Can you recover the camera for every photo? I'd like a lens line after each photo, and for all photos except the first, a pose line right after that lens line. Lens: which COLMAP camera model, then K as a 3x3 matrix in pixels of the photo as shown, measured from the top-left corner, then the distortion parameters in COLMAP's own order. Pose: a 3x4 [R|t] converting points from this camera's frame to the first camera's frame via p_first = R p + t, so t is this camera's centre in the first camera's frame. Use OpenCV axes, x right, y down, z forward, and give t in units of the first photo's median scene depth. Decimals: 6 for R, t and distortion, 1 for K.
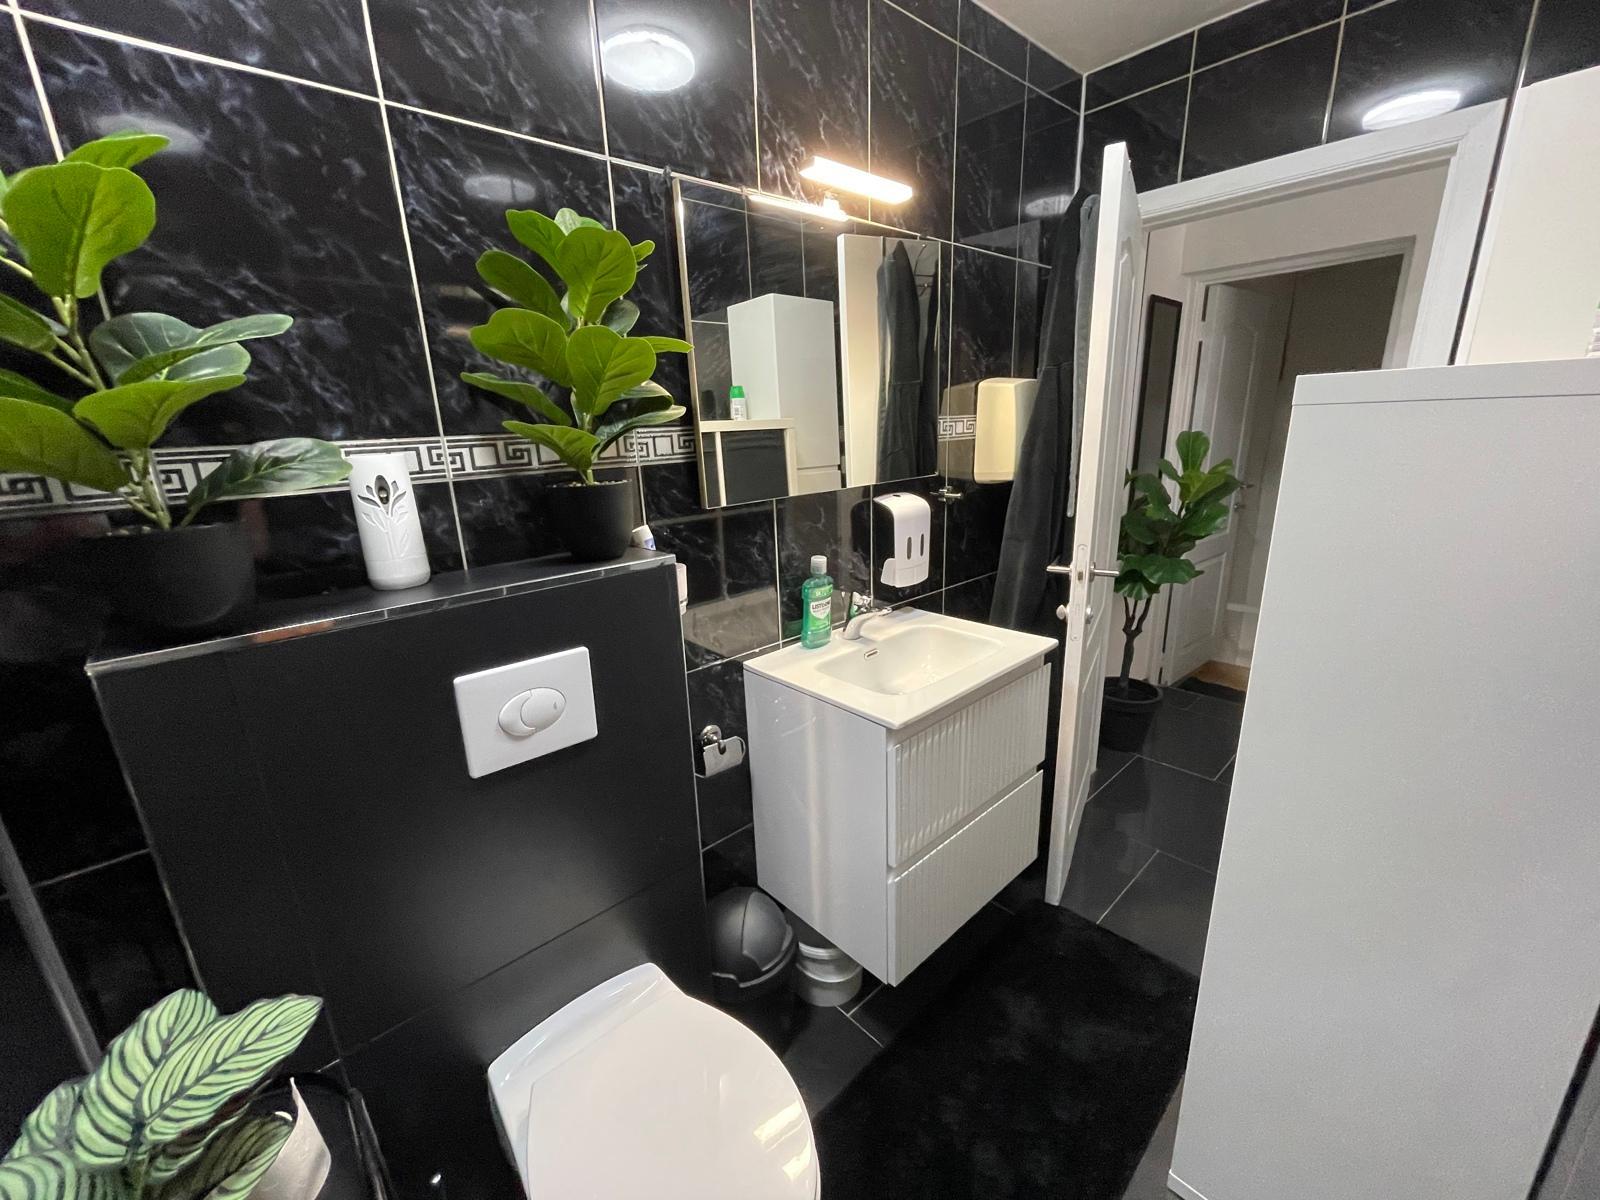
lens RADIAL K [[644.5, 0, 766.4], [0, 644.5, 605.5], [0, 0, 1]] dist [-0.003002, 0.001270]
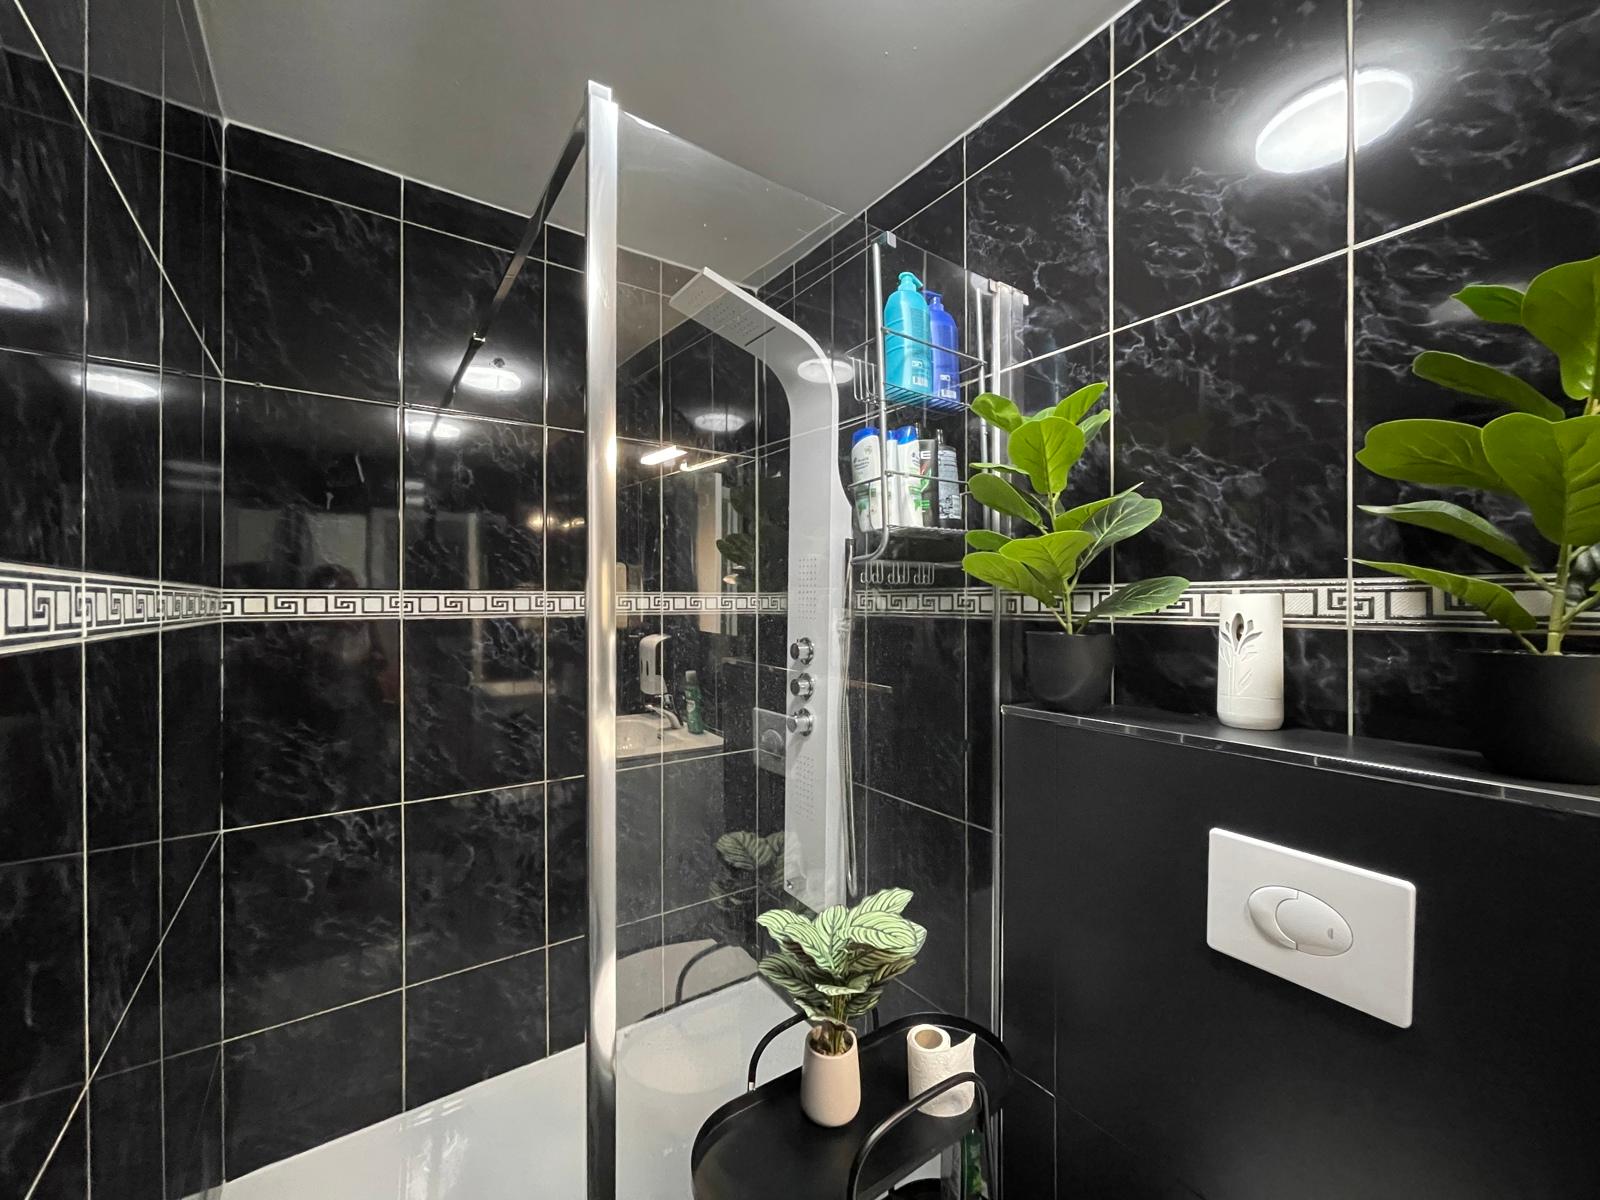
lens RADIAL K [[644.5, 0, 797.6], [0, 644.5, 601.4], [0, 0, 1]] dist [-0.003002, 0.001270]
pose [[-0.093963, 0.060207, -0.993753, 0.469099], [-0.247154, 0.965512, 0.081866, -0.129723], [0.964409, 0.253303, -0.075842, 0.385398]]
